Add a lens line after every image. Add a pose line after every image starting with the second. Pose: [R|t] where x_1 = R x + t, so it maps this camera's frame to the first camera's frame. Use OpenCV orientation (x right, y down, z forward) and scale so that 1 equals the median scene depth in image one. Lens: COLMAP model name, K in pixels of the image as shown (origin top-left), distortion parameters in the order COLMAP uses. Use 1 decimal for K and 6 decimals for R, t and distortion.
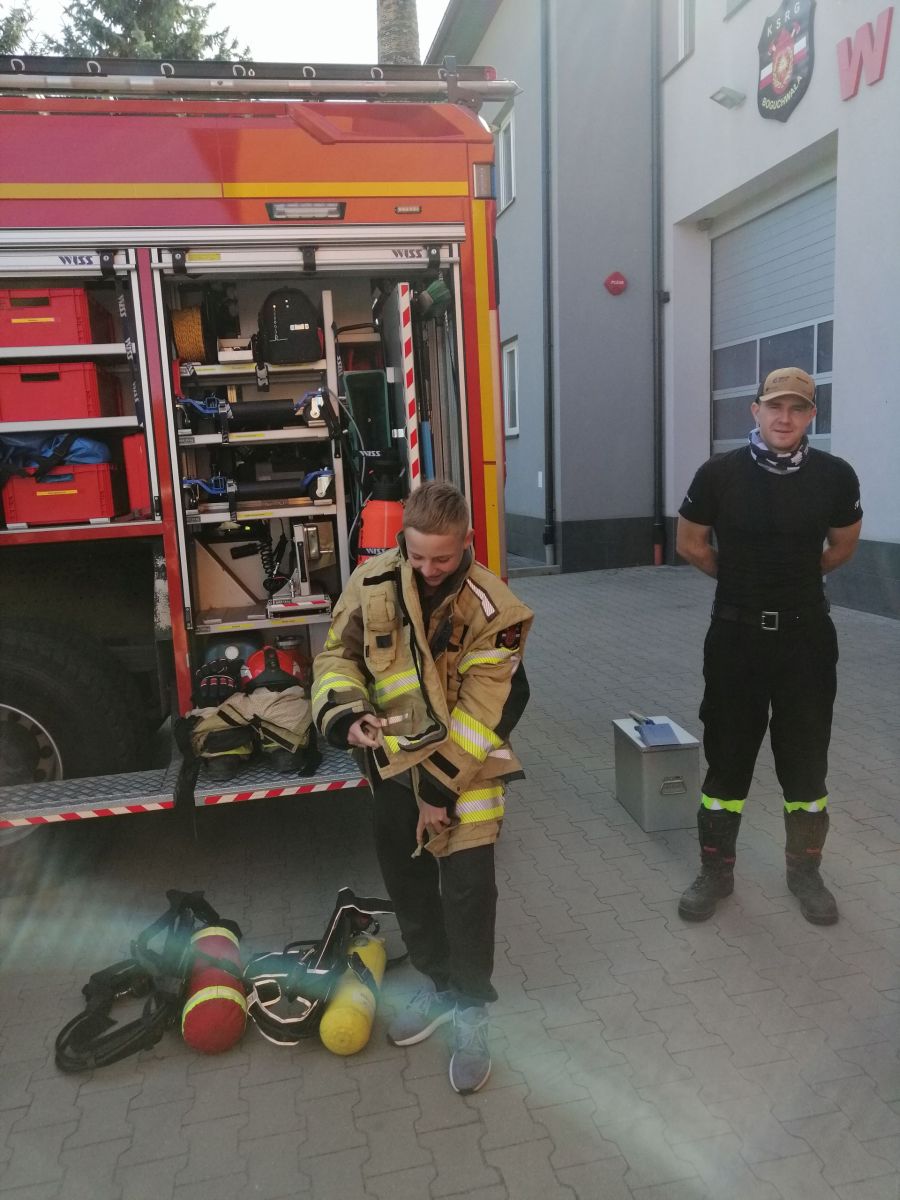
lens RADIAL K [[933.9, 0, 450.7], [0, 933.9, 594.8], [0, 0, 1]] dist [-0.015371, 0.059125]
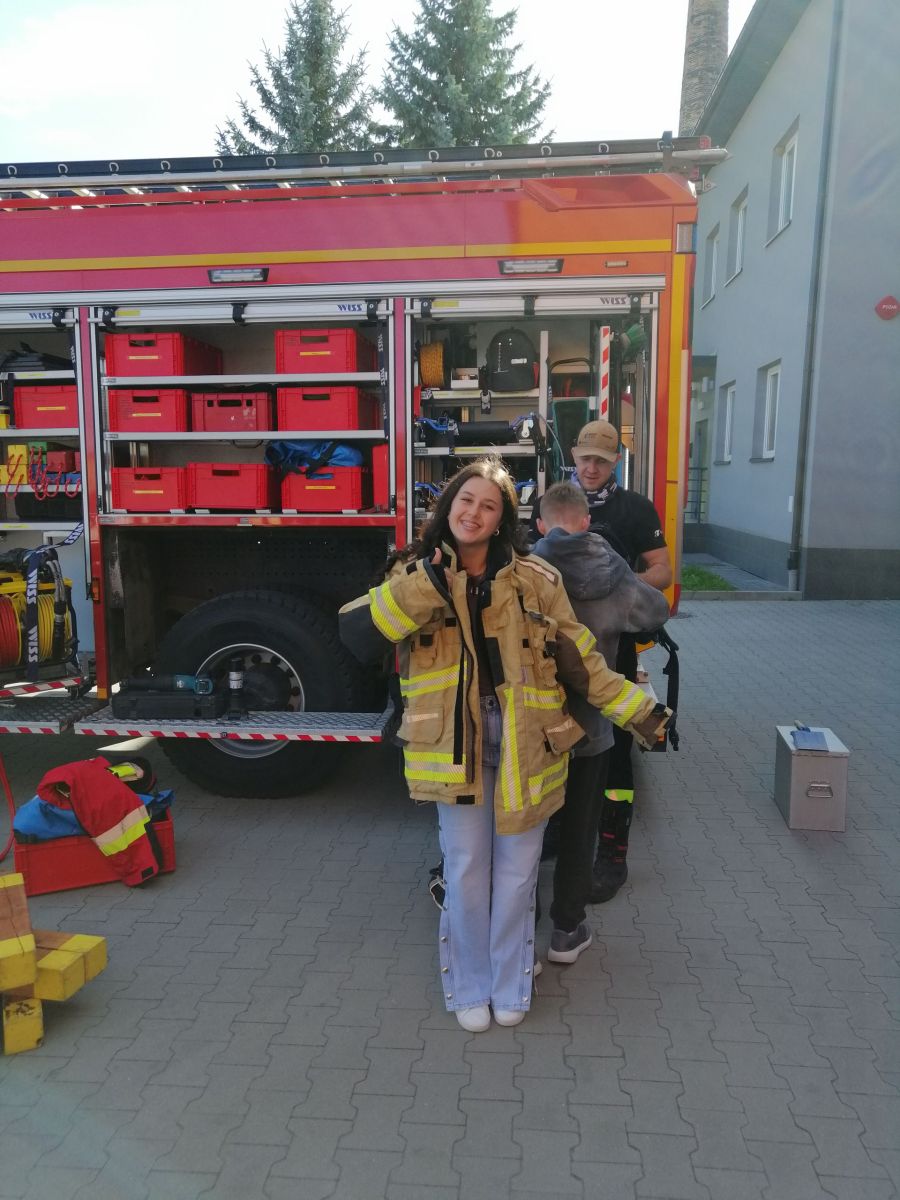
lens RADIAL K [[929.0, 0, 450.6], [0, 929.0, 599.1], [0, 0, 1]] dist [-0.011269, 0.036978]
pose [[0.957244, 0.089025, -0.275244, 0.110927], [-0.091322, 0.995811, 0.004487, 0.020203], [0.274491, 0.020841, 0.961364, -0.167379]]
